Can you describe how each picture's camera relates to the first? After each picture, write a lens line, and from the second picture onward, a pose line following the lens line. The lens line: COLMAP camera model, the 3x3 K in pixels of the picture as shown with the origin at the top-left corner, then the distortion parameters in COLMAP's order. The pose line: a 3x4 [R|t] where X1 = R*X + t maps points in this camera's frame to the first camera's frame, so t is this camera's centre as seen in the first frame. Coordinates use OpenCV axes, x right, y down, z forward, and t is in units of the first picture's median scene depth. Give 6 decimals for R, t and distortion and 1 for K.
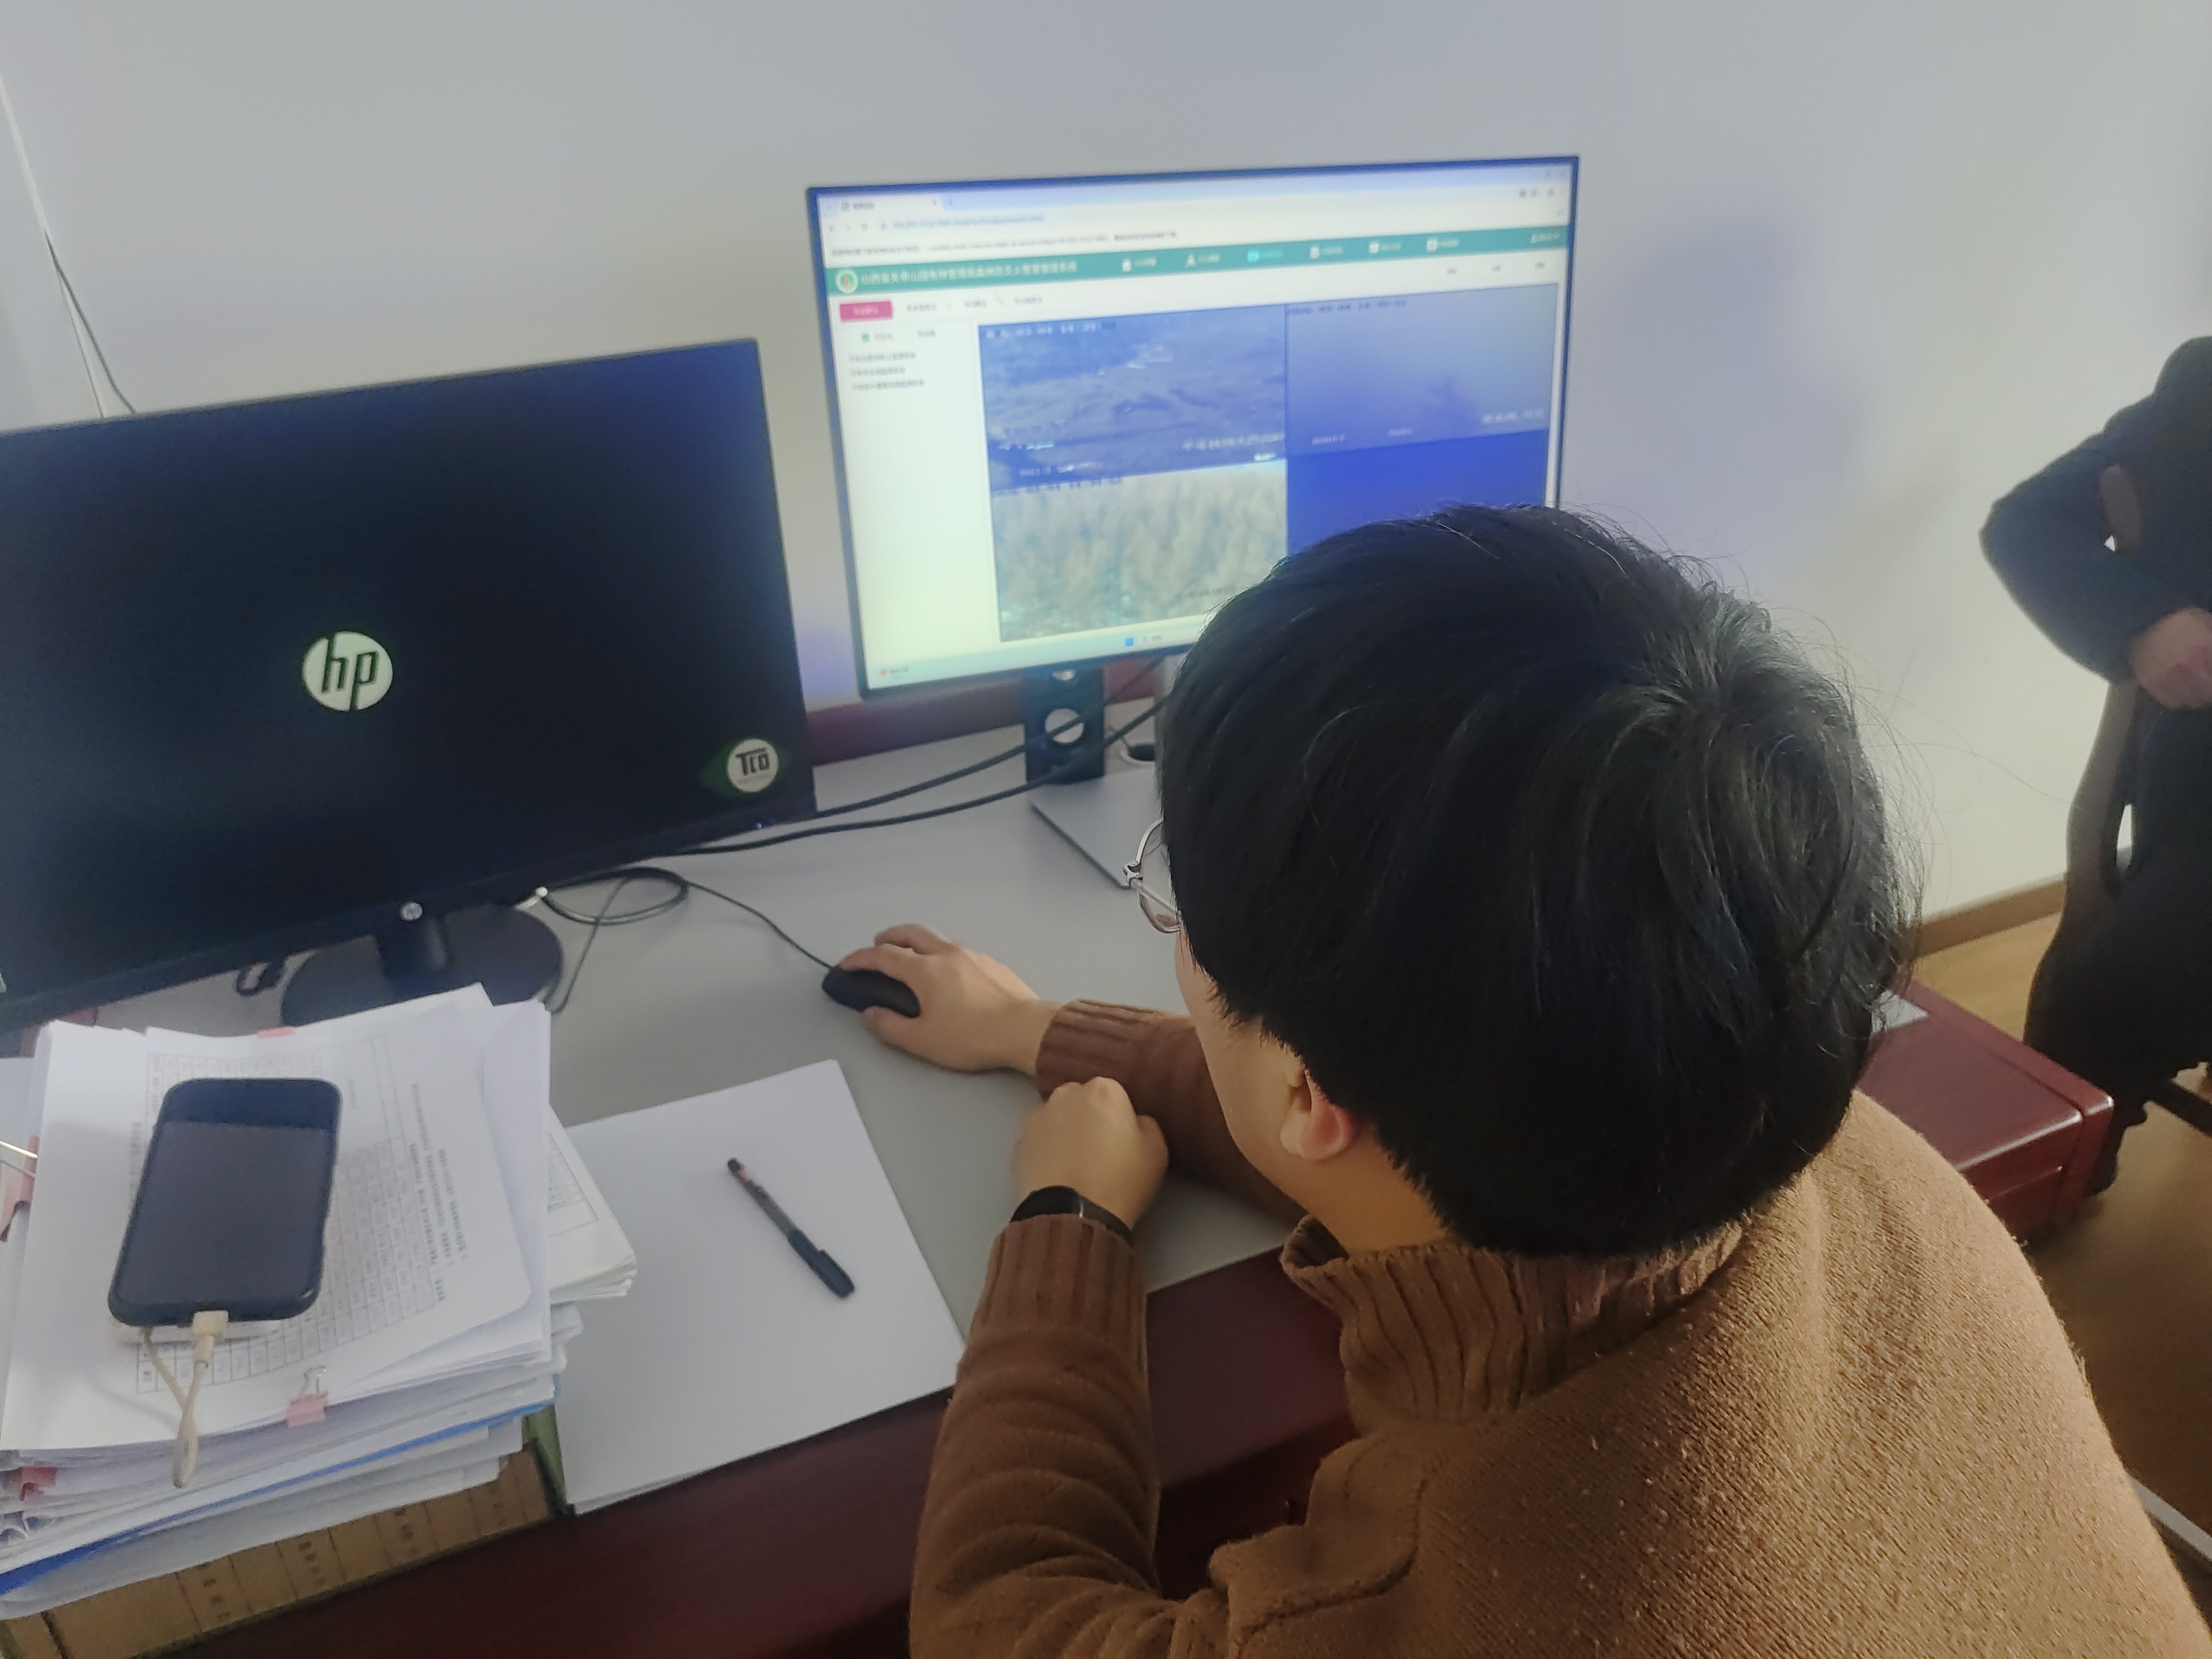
lens RADIAL K [[1544.8, 0, 1106.0], [0, 1544.8, 829.5], [0, 0, 1]] dist [0.000715, -0.010419]
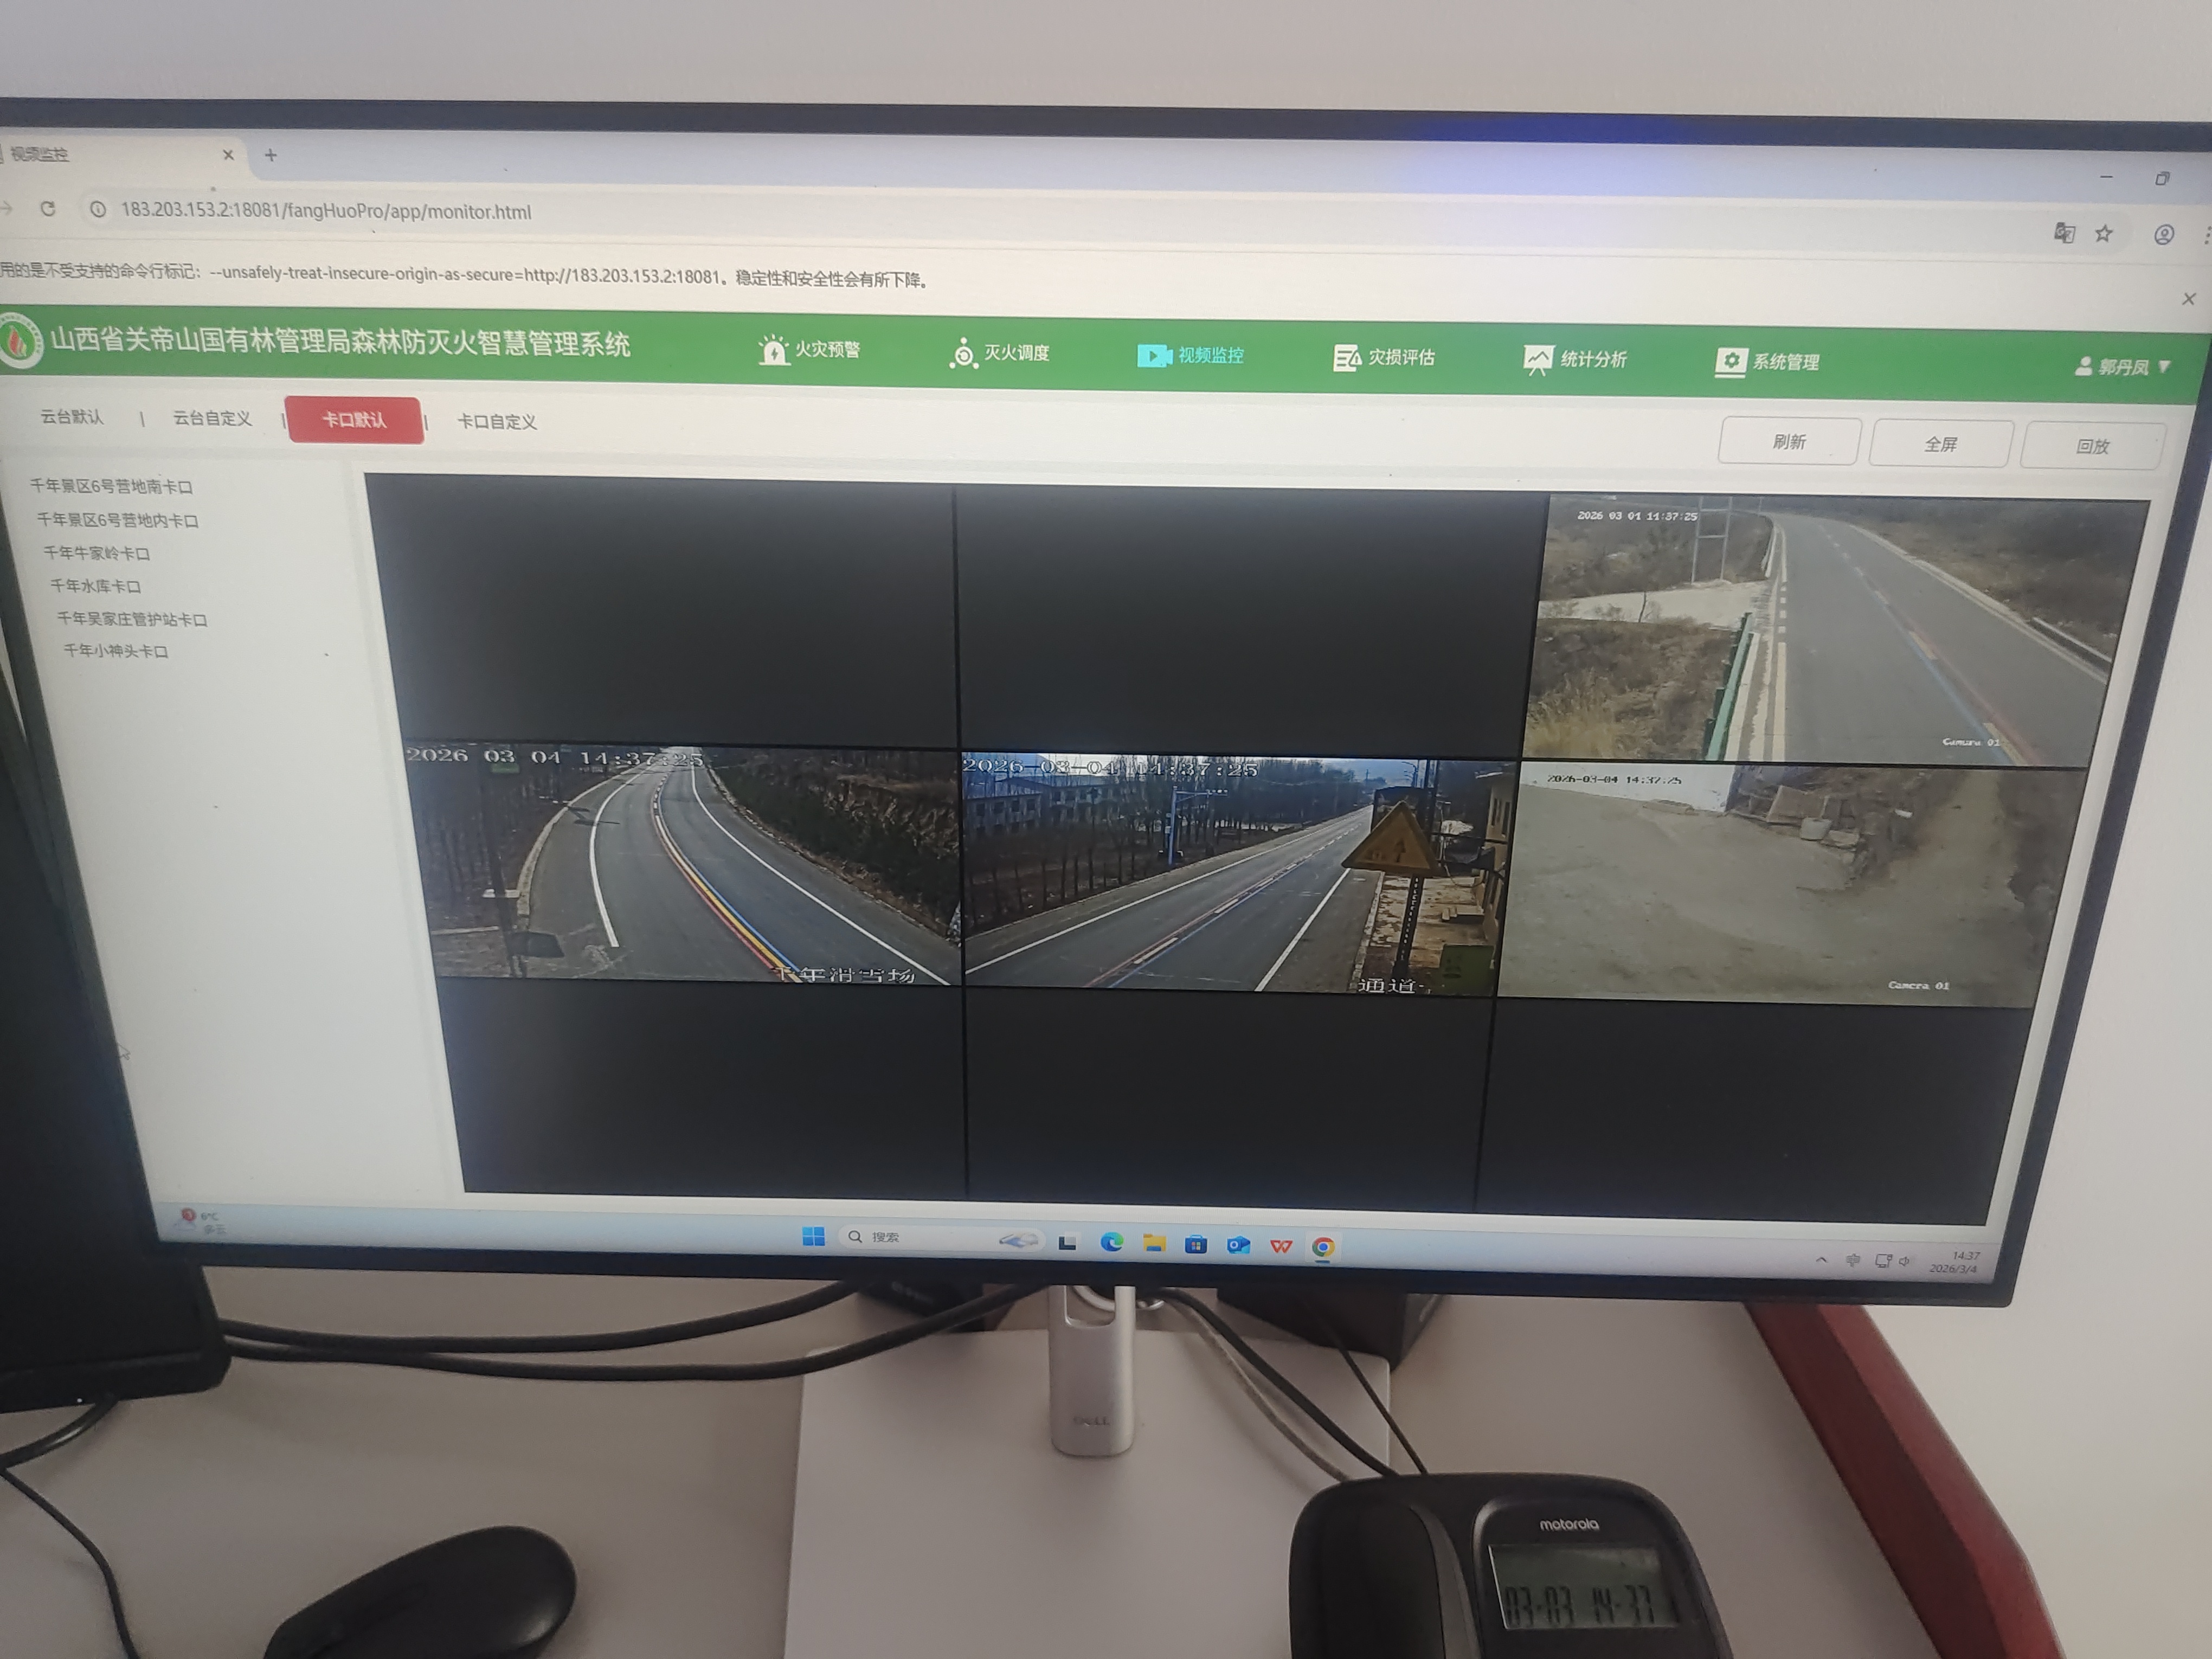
lens RADIAL K [[1544.8, 0, 1106.0], [0, 1544.8, 829.5], [0, 0, 1]] dist [0.000715, -0.010419]
pose [[0.920337, 0.183210, -0.345562, 0.241032], [-0.194826, 0.980837, 0.001138, -0.271555], [0.339149, 0.066277, 0.938395, 0.692211]]
